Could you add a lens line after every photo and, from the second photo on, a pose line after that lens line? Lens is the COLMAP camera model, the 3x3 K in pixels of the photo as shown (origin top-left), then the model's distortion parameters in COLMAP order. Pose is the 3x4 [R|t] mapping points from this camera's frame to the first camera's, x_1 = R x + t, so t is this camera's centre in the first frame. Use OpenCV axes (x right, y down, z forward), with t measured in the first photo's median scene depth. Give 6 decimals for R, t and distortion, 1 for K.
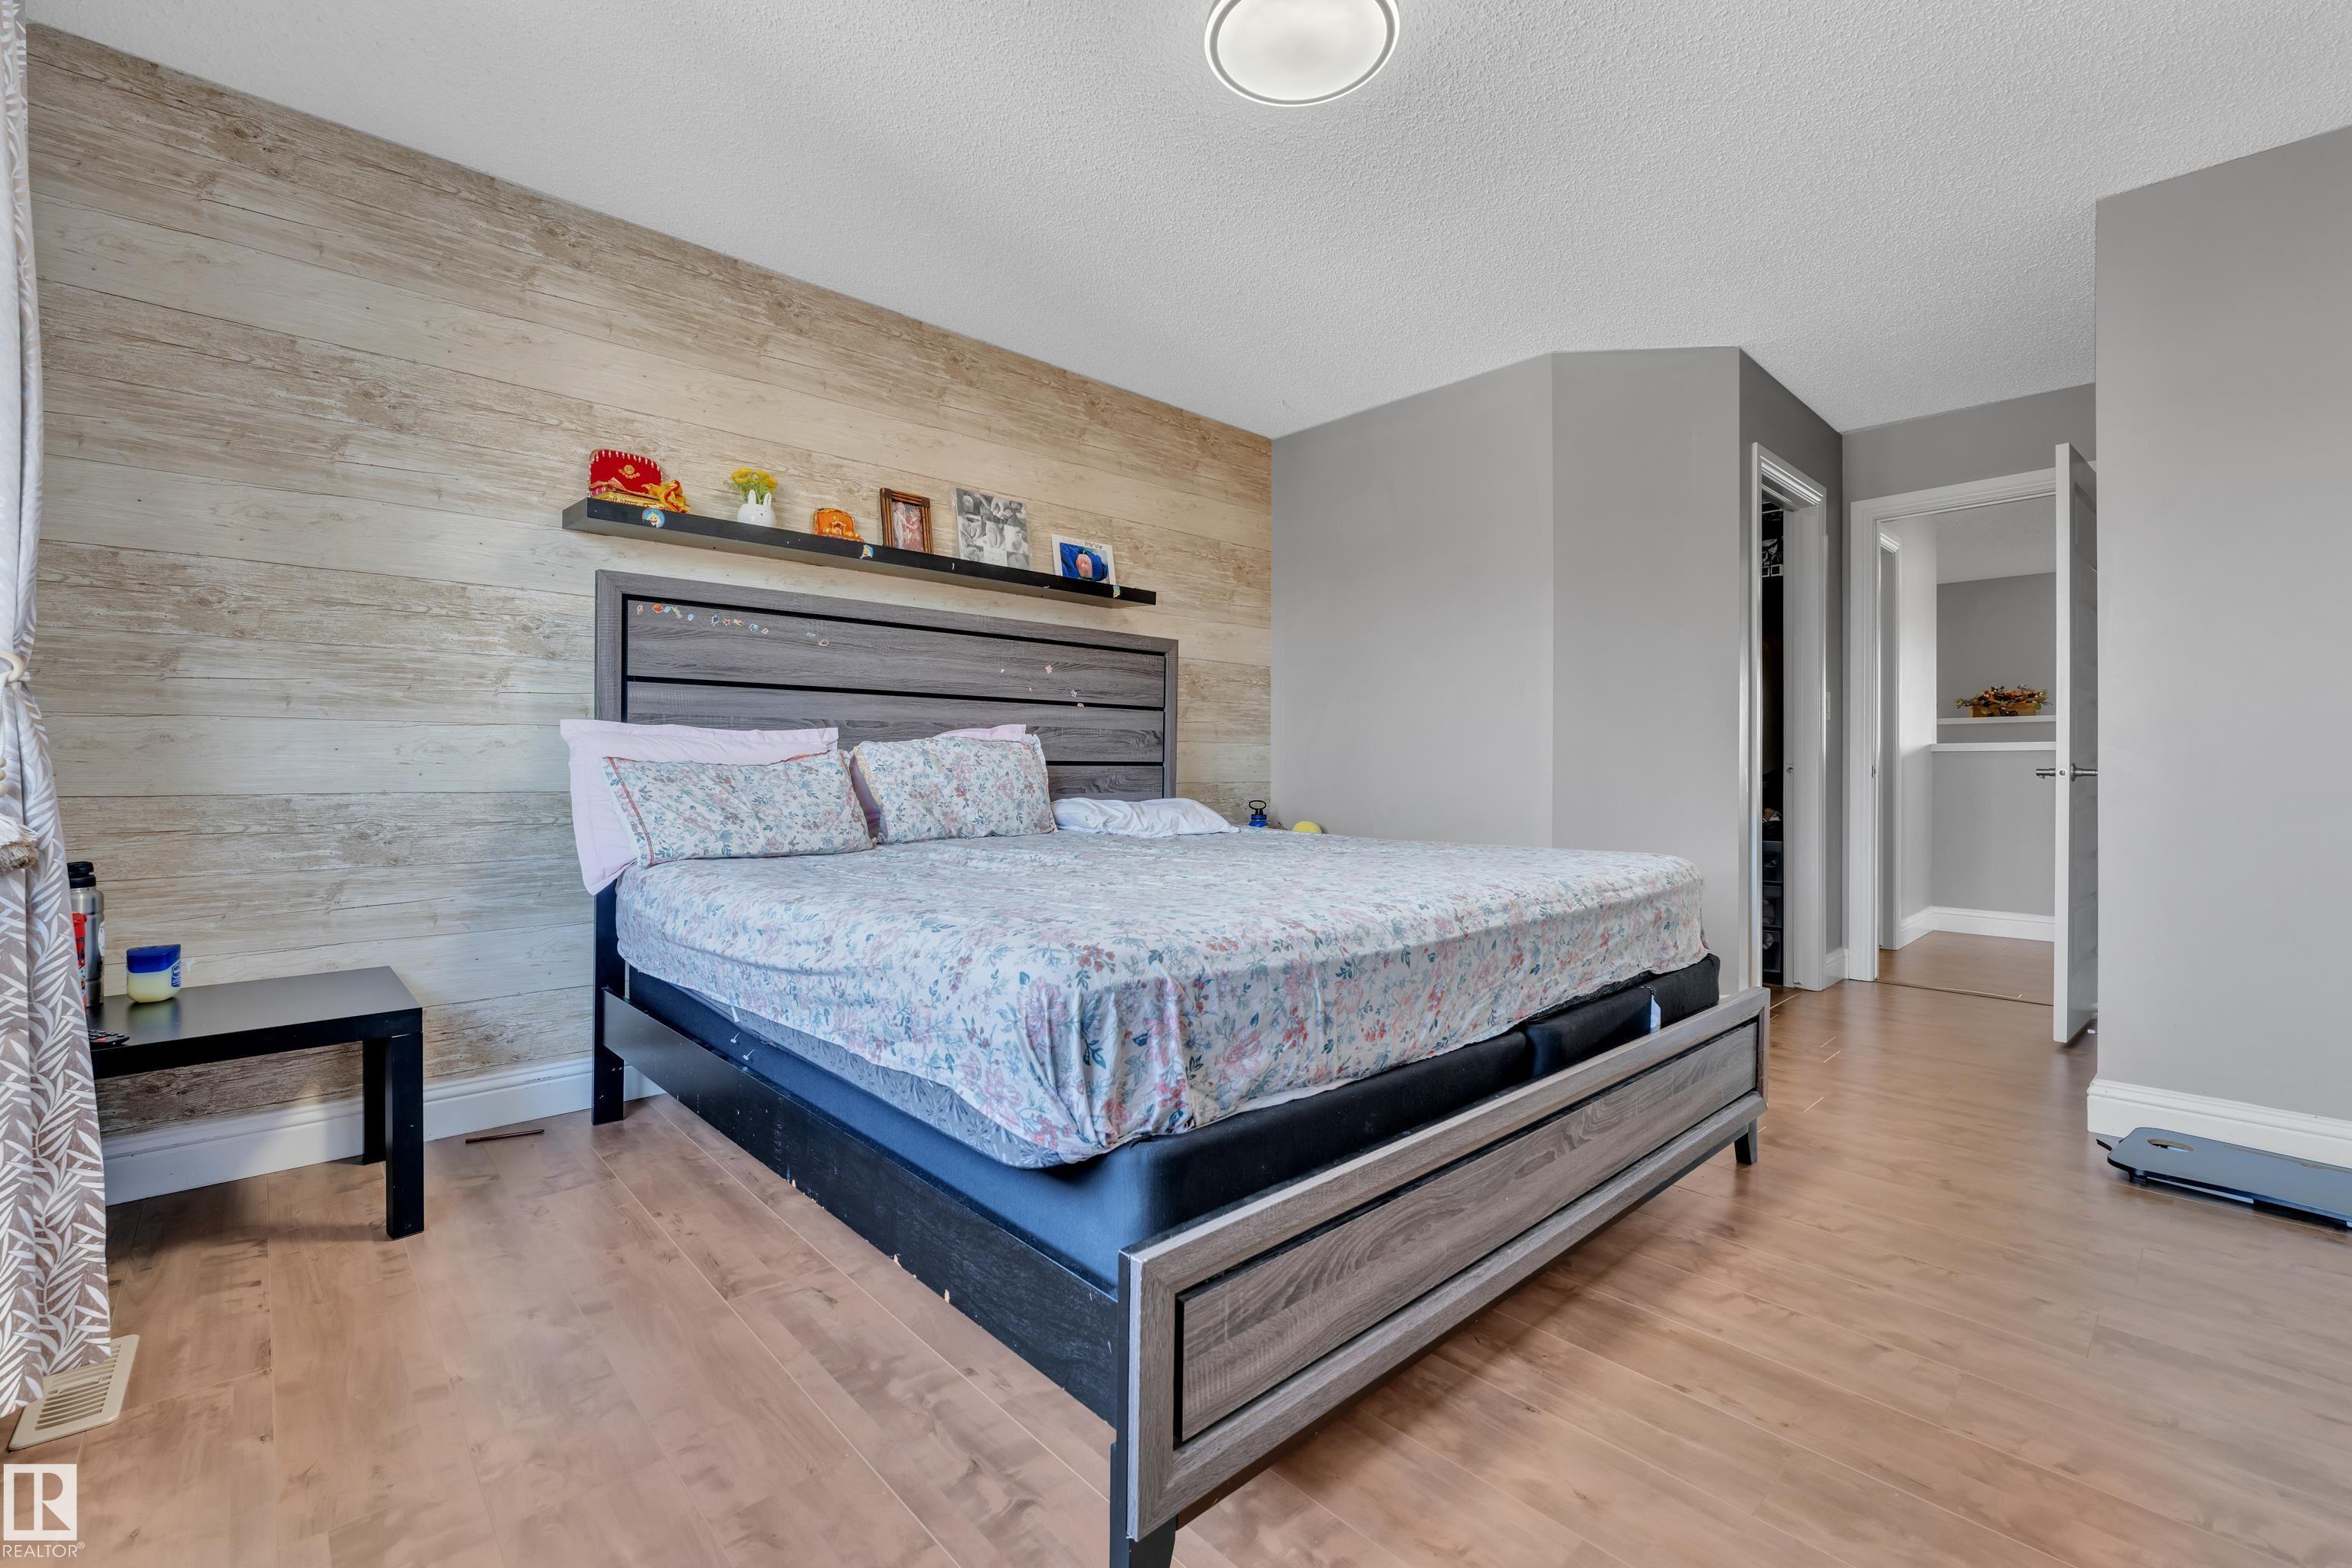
lens RADIAL K [[992.5, 0, 1172.1], [0, 992.5, 790.3], [0, 0, 1]] dist [-0.009615, -0.000067]
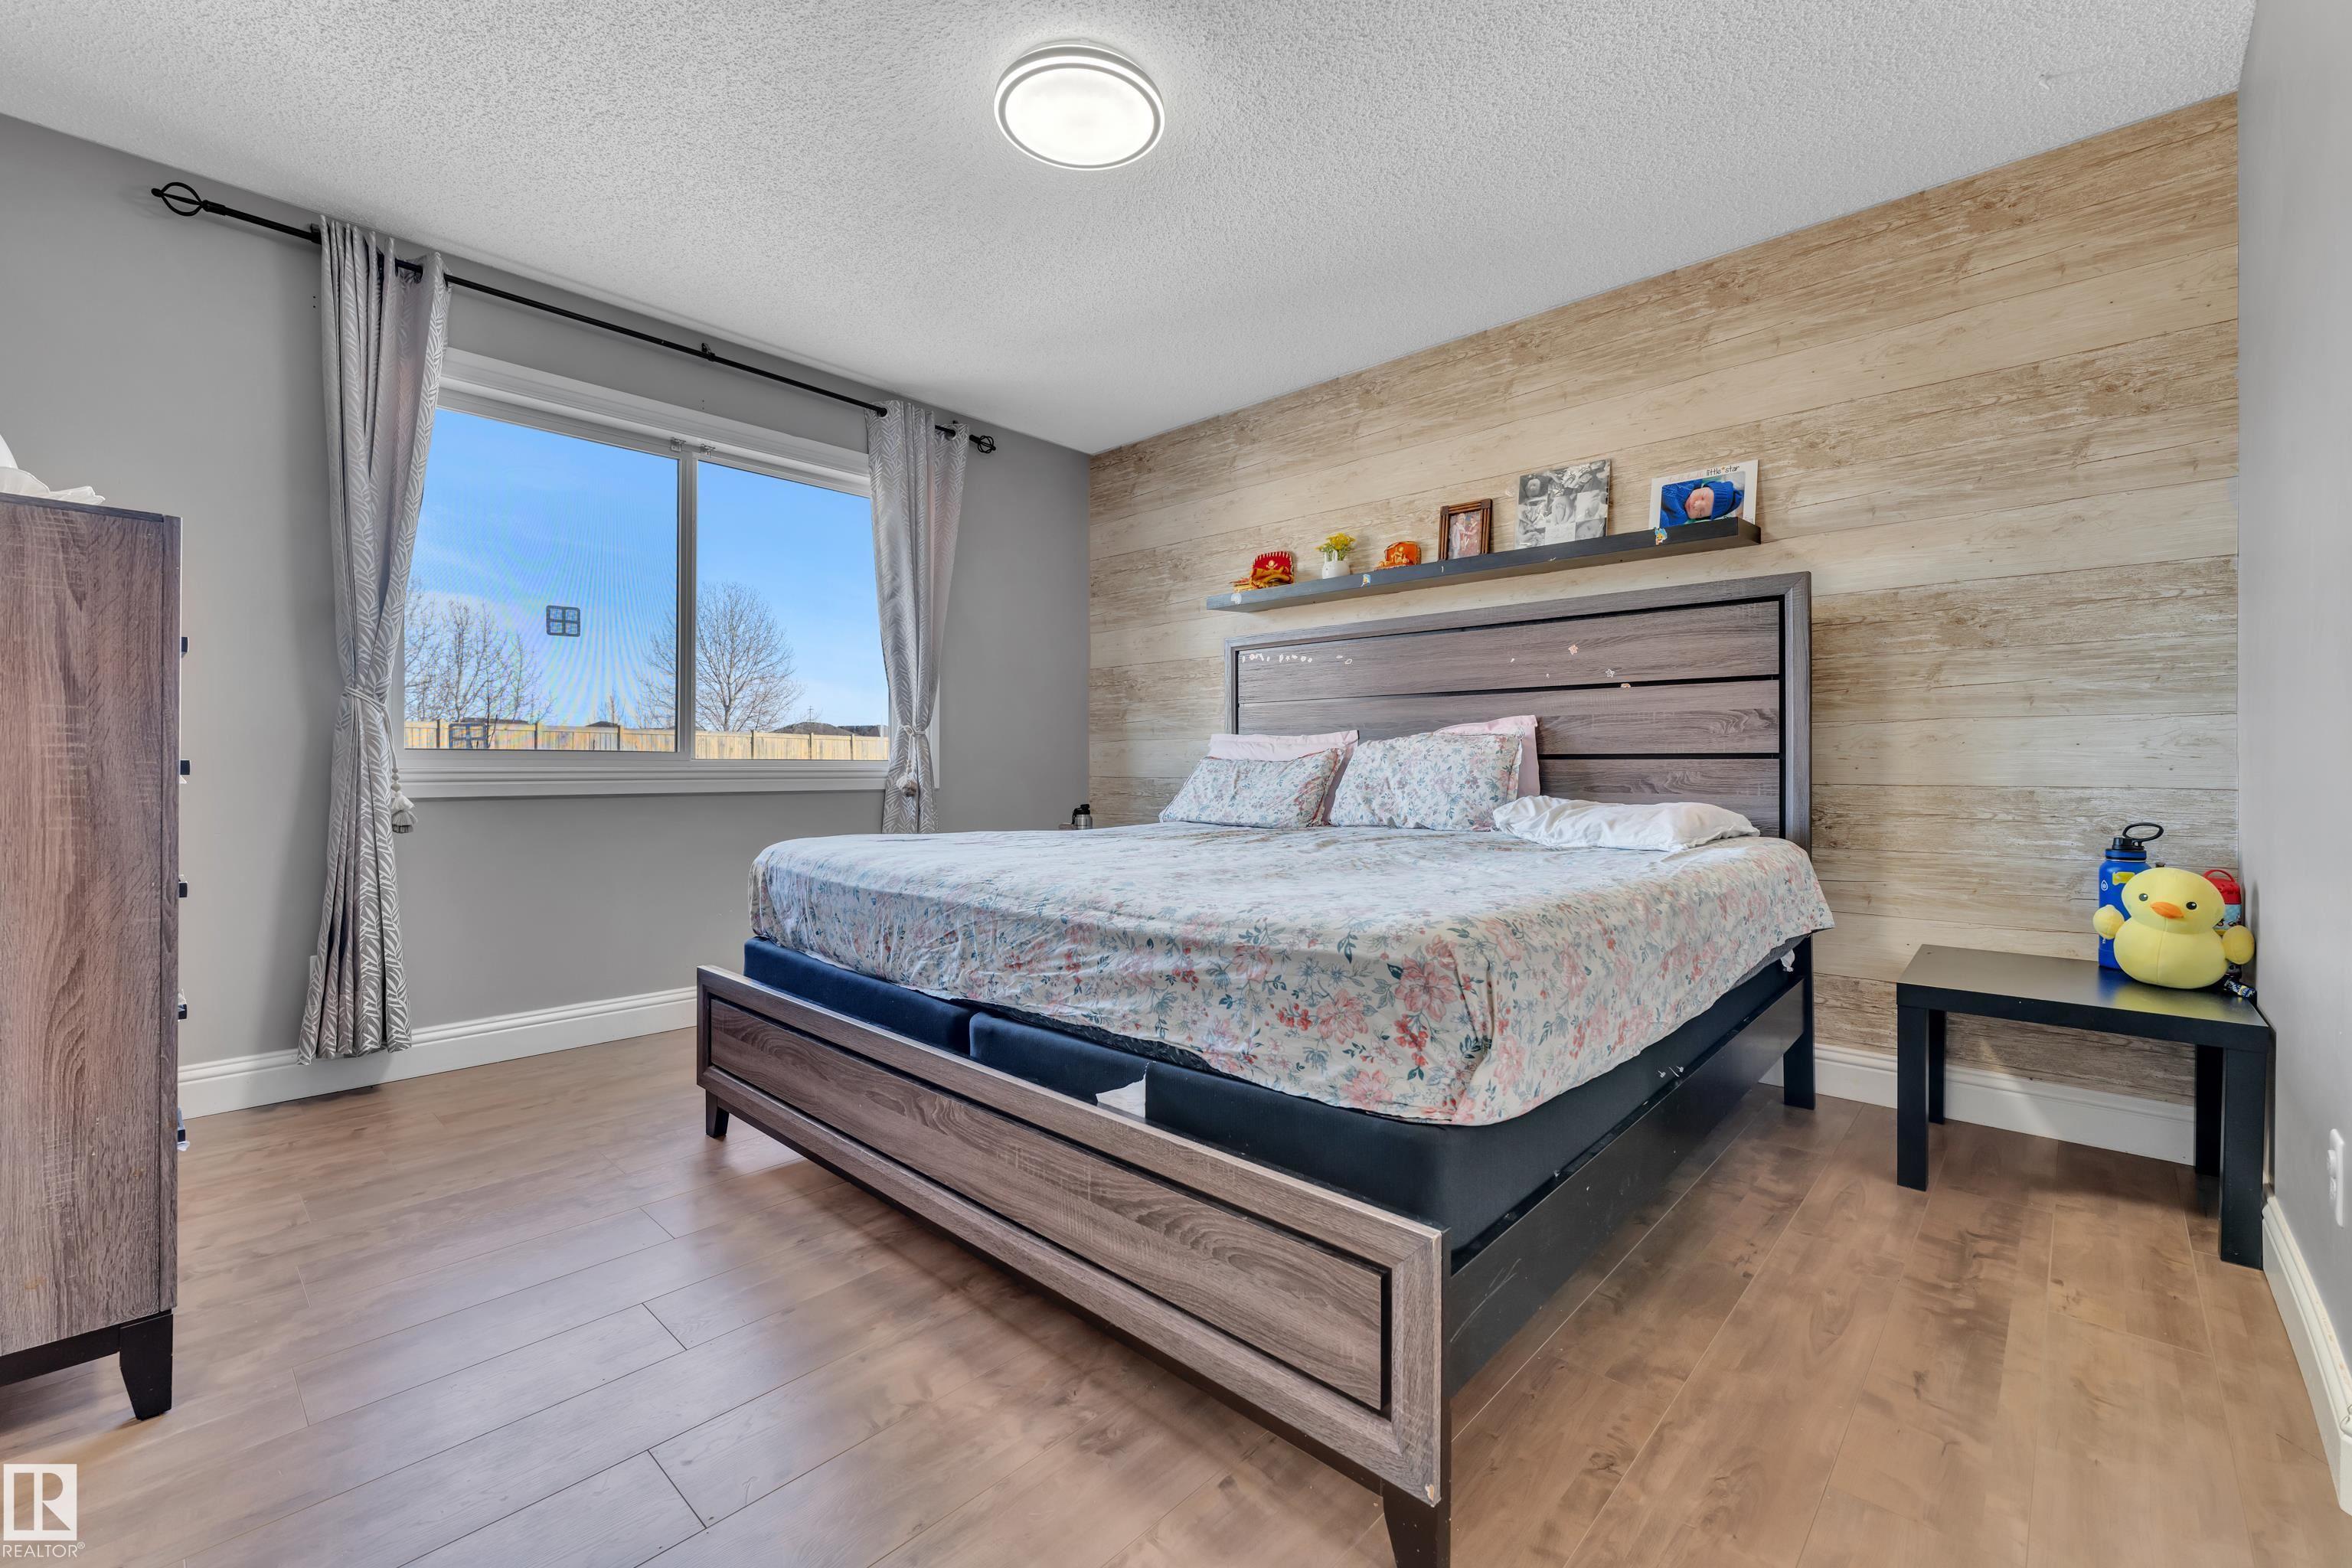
lens RADIAL K [[989.4, 0, 1176.0], [0, 989.4, 784.0], [0, 0, 1]] dist [-0.003195, -0.000305]
pose [[0.074715, 0.014453, -0.997100, 0.792875], [-0.023086, 0.999652, 0.012760, -0.006730], [0.996938, 0.022066, 0.075023, 0.642605]]
